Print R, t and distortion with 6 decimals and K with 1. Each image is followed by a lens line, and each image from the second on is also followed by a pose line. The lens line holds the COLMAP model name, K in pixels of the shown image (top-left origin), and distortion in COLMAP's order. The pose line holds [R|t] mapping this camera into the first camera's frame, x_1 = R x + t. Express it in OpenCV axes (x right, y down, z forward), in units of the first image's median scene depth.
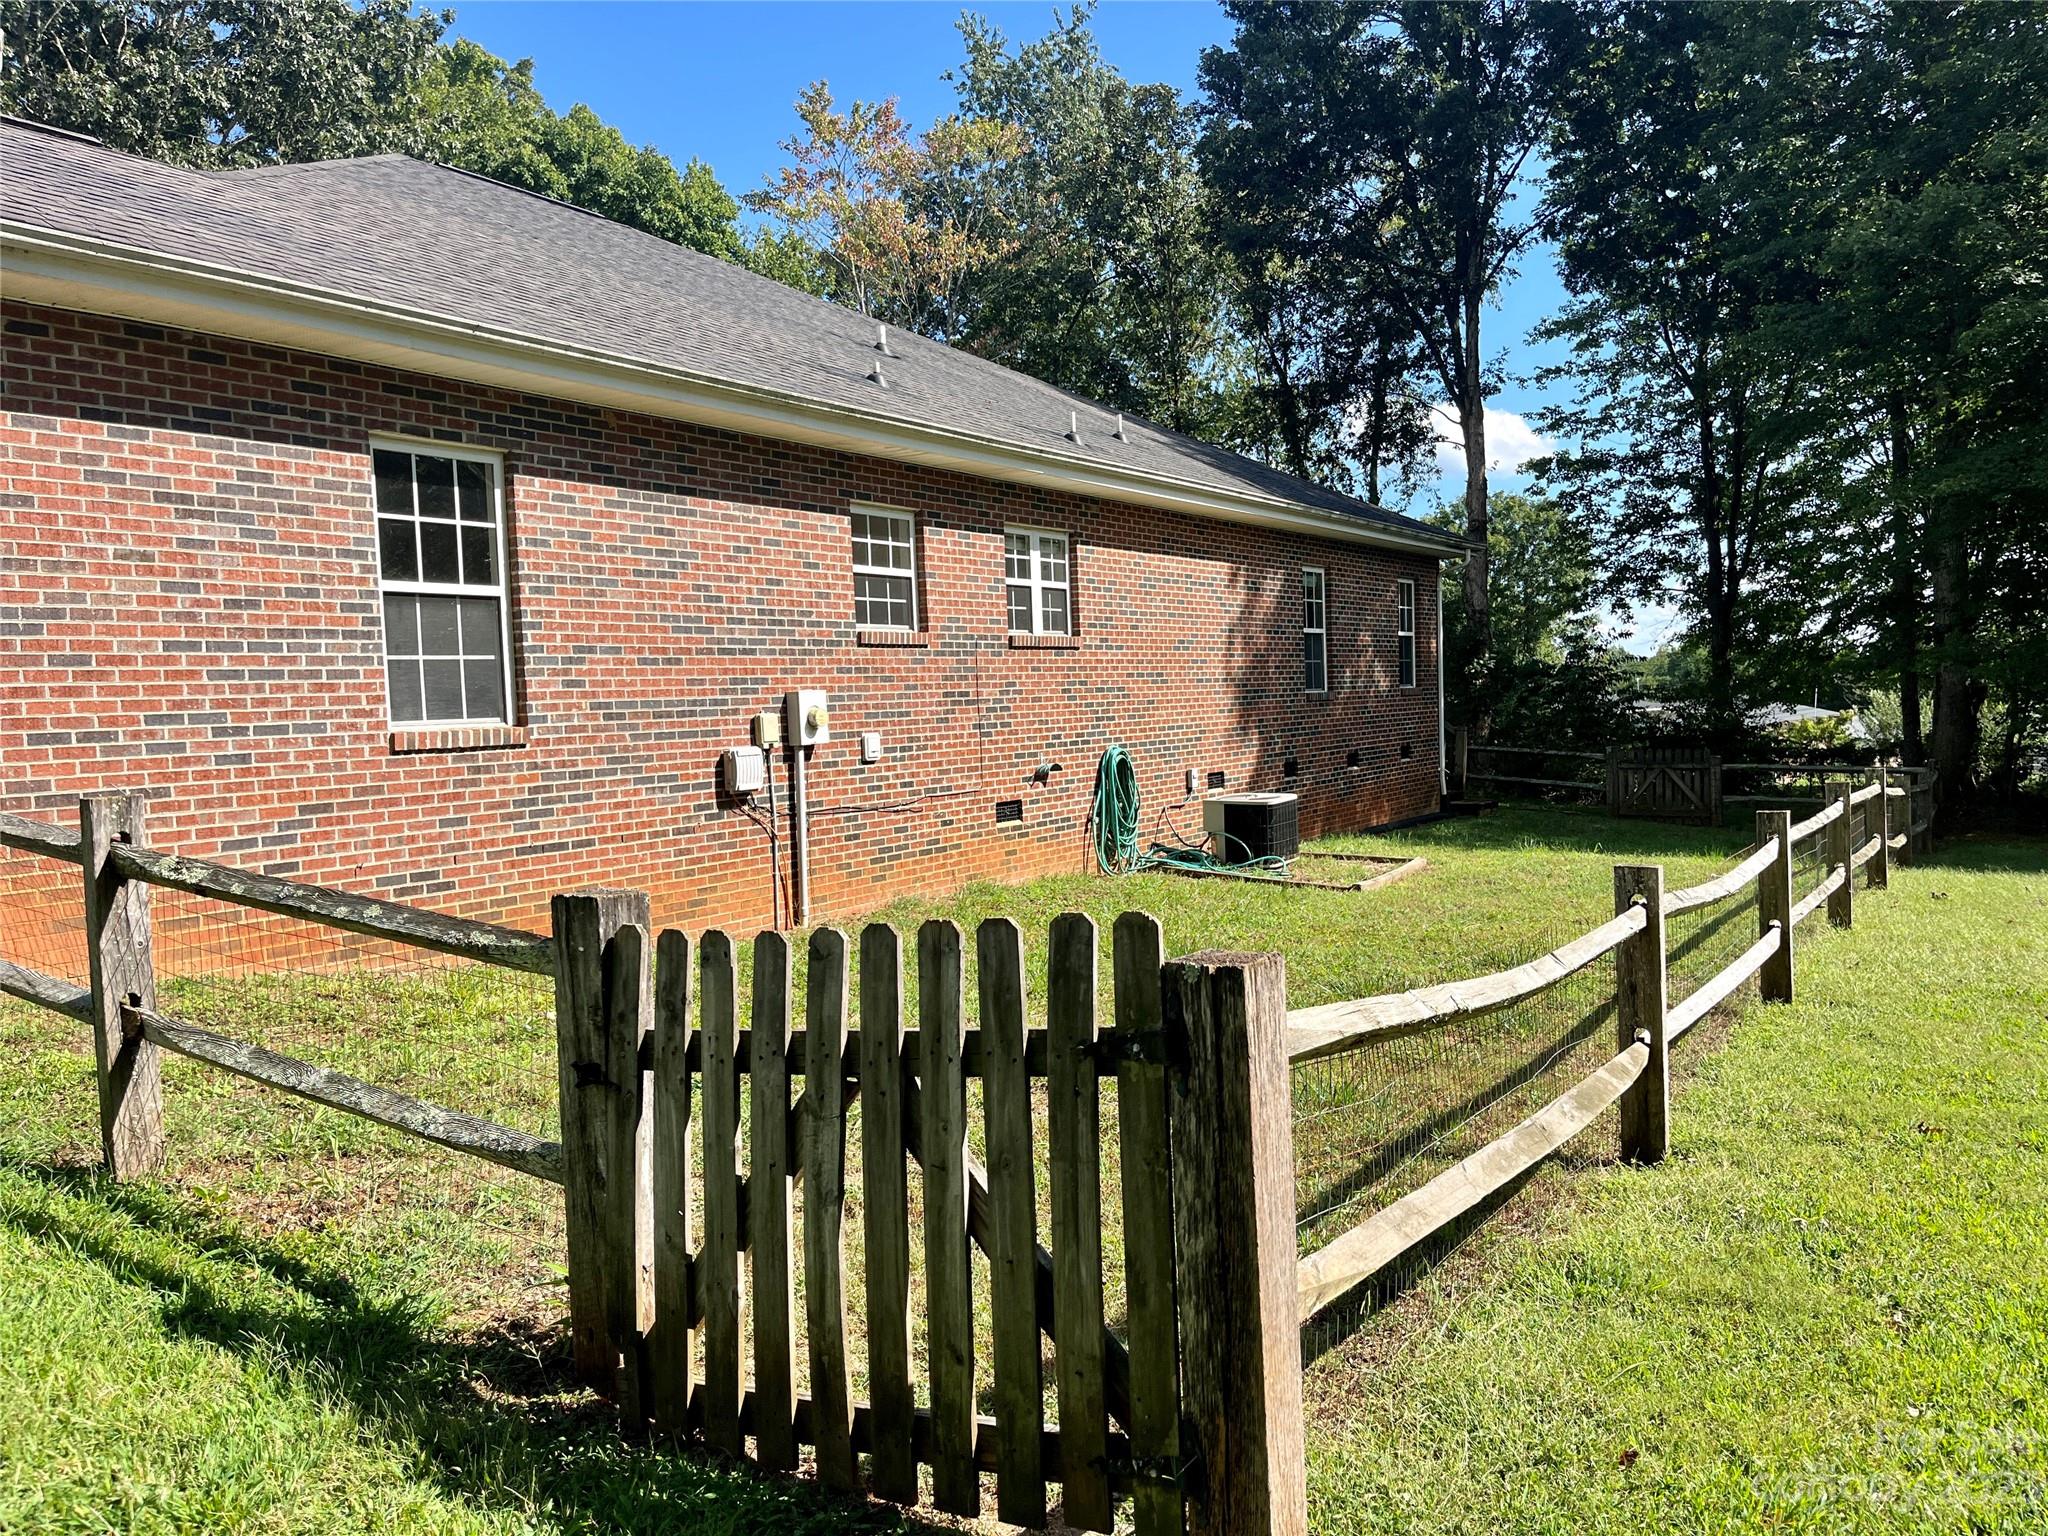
lens RADIAL K [[1542.7, 0, 1037.2], [0, 1542.7, 777.3], [0, 0, 1]] dist [0.050388, -0.060093]
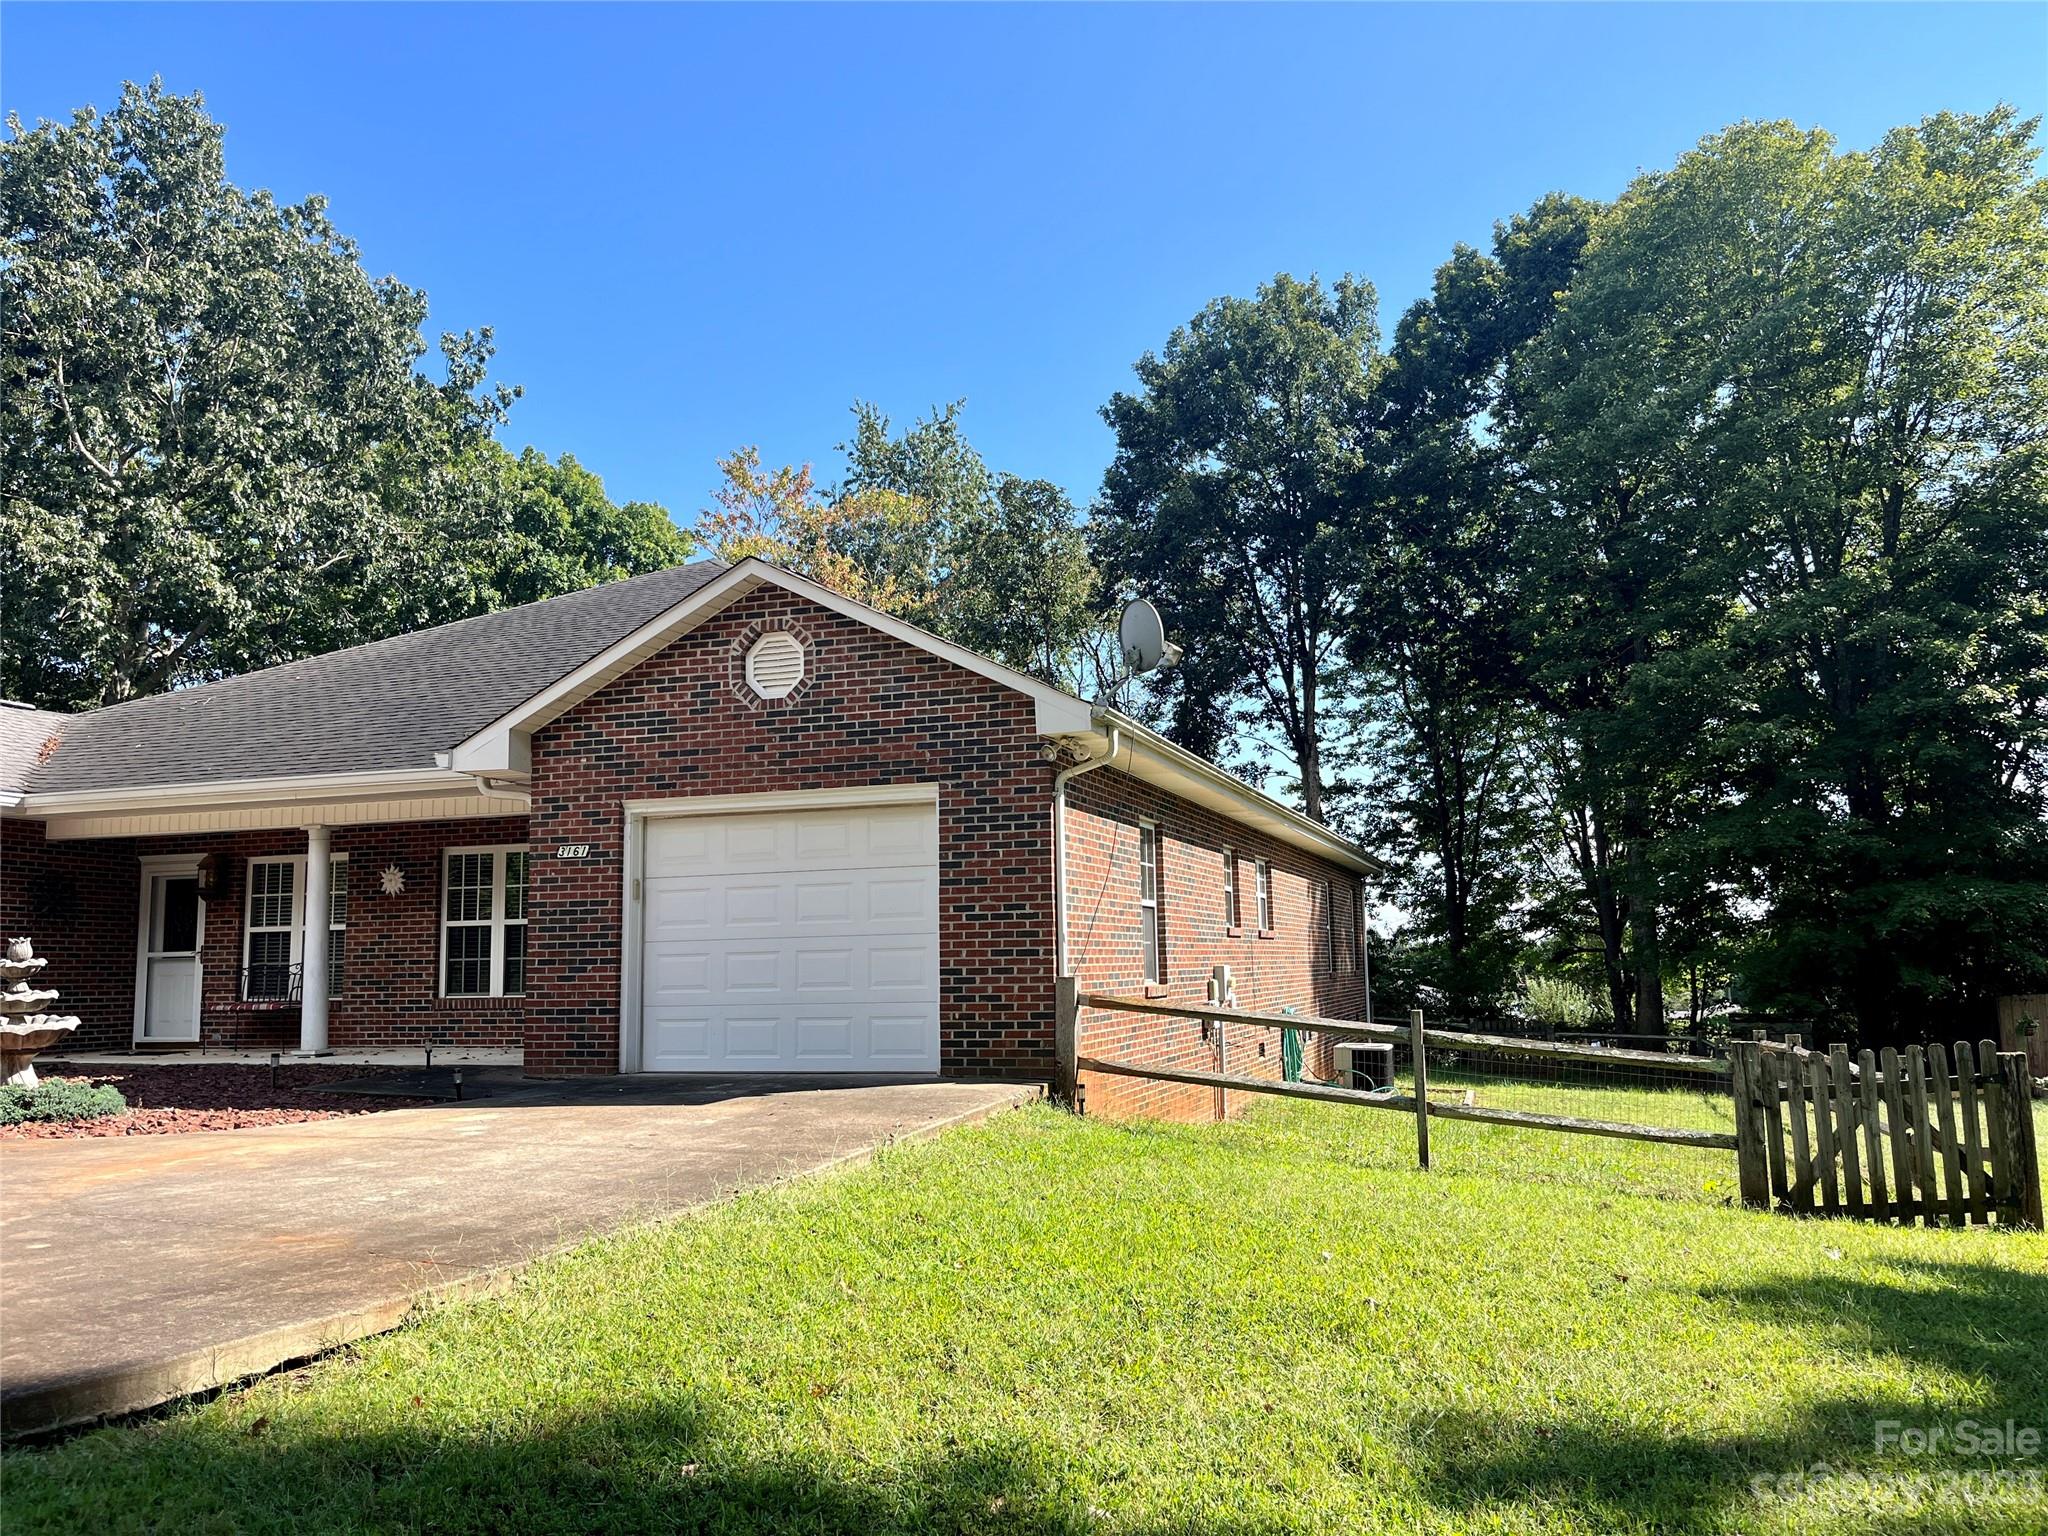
lens RADIAL K [[1542.7, 0, 1015.9], [0, 1542.7, 769.8], [0, 0, 1]] dist [0.050388, -0.060093]
pose [[0.972911, 0.048776, 0.225977, -0.257985], [-0.006886, 0.983169, -0.182567, 0.012967], [-0.231079, 0.176066, 0.956872, -0.175605]]
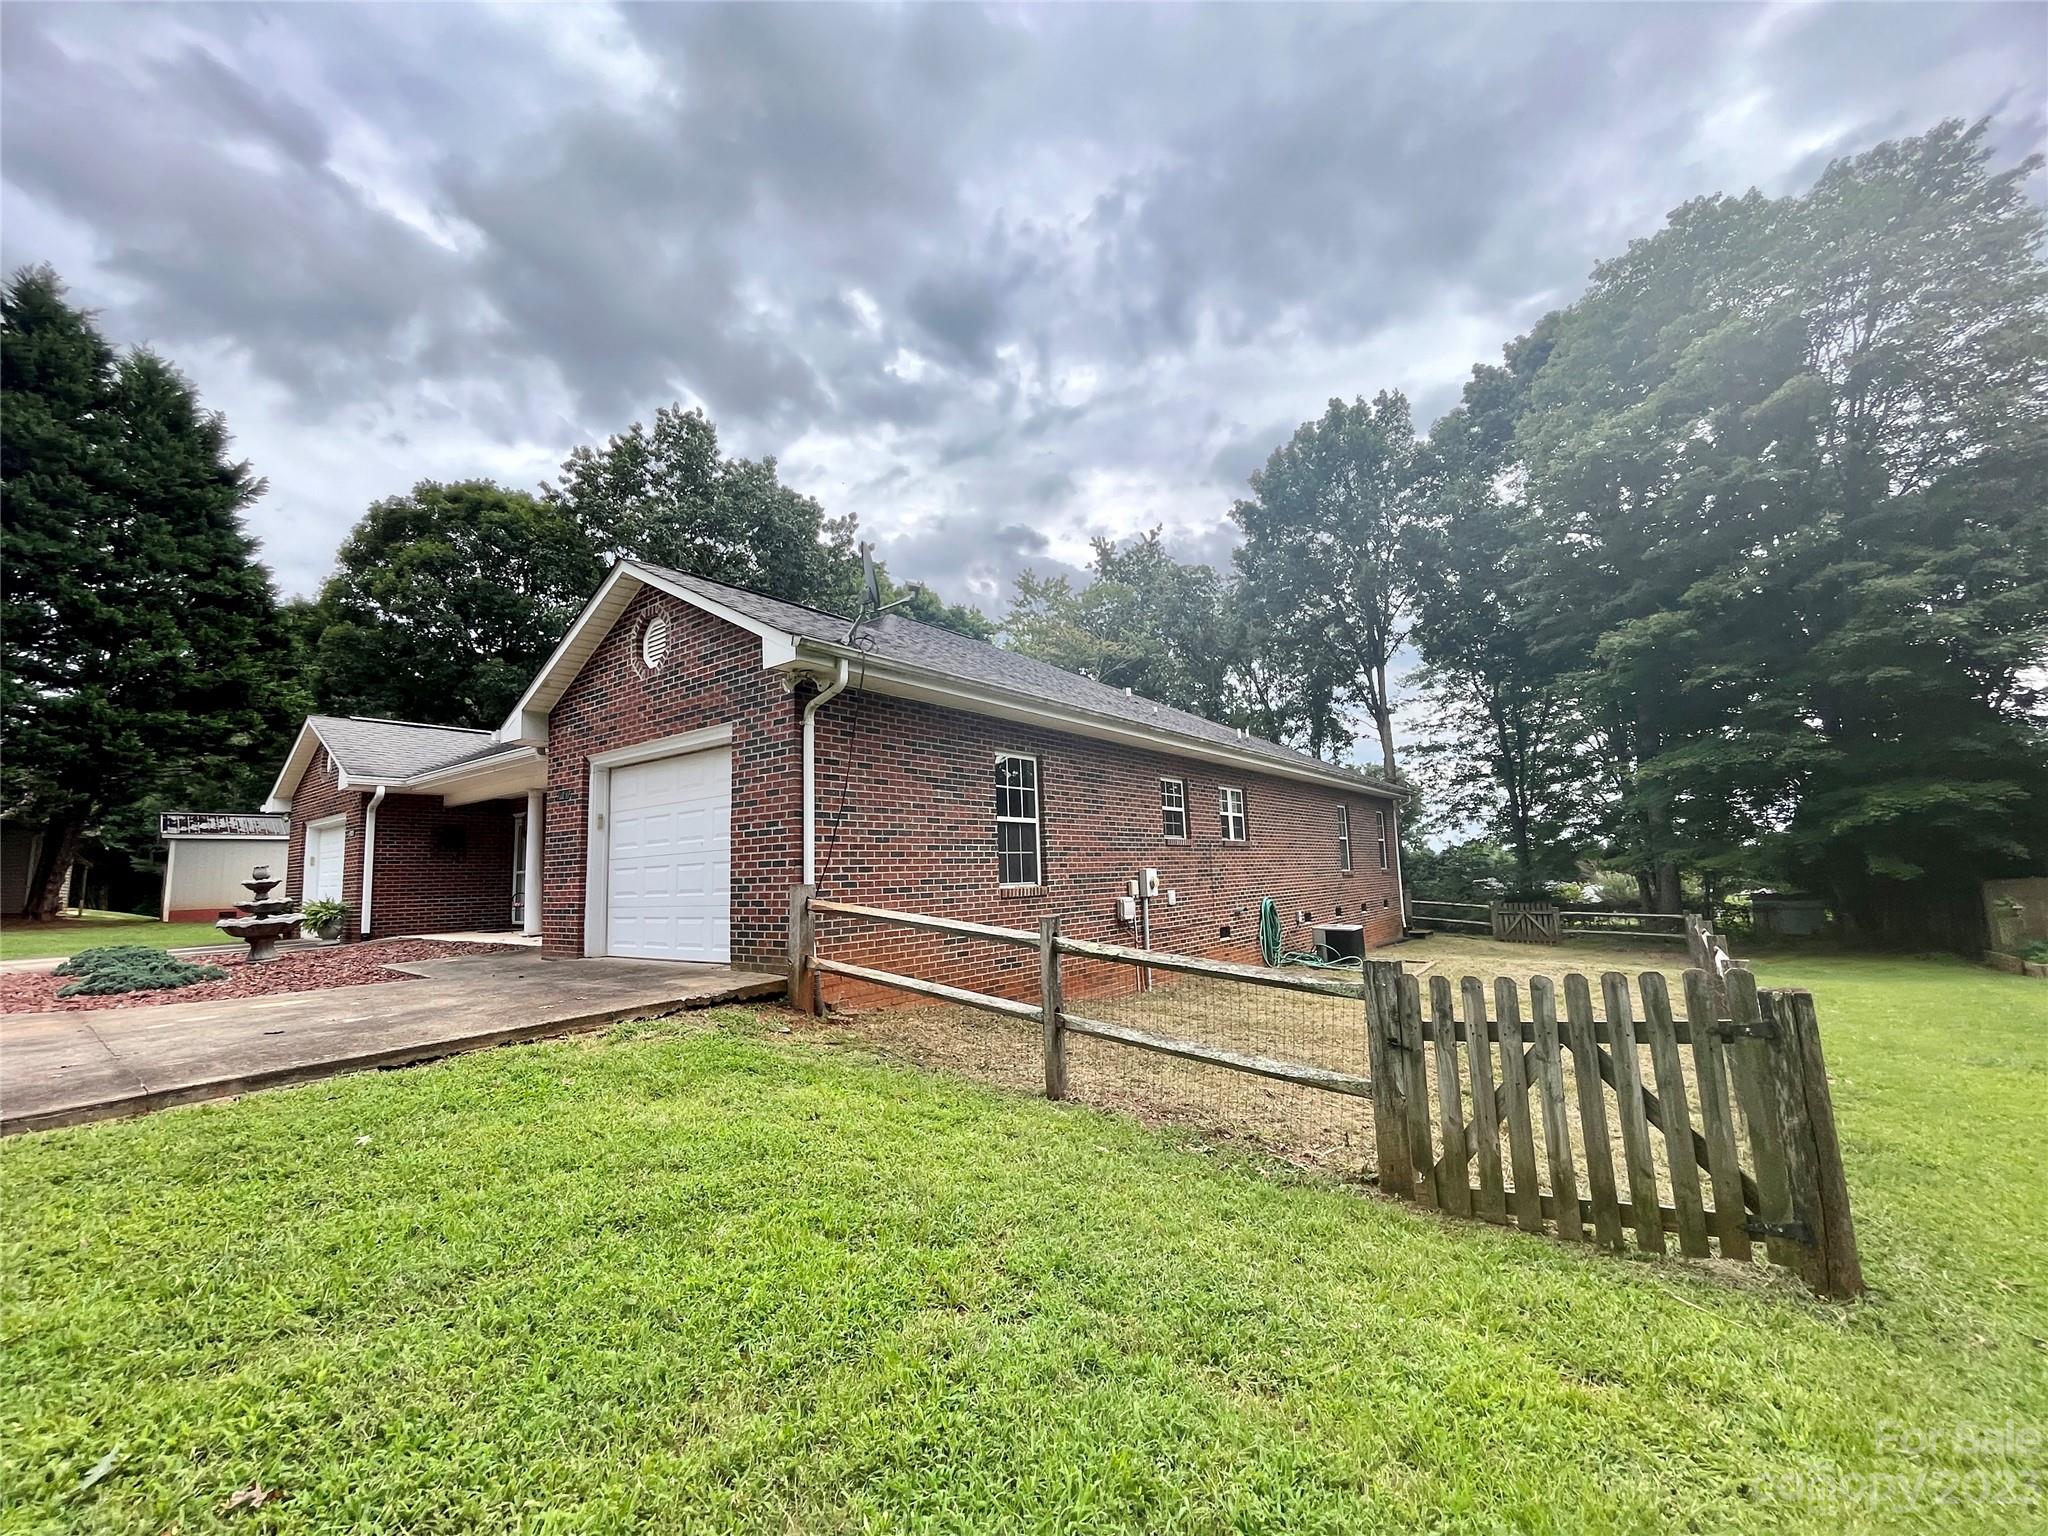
lens RADIAL K [[833.8, 0, 1027.4], [0, 833.8, 766.1], [0, 0, 1]] dist [0.009188, 0.000493]
pose [[0.996784, -0.008758, -0.079657, -0.078058], [-0.005622, 0.983918, -0.178531, 0.002116], [0.079940, 0.178405, 0.980704, -0.031128]]
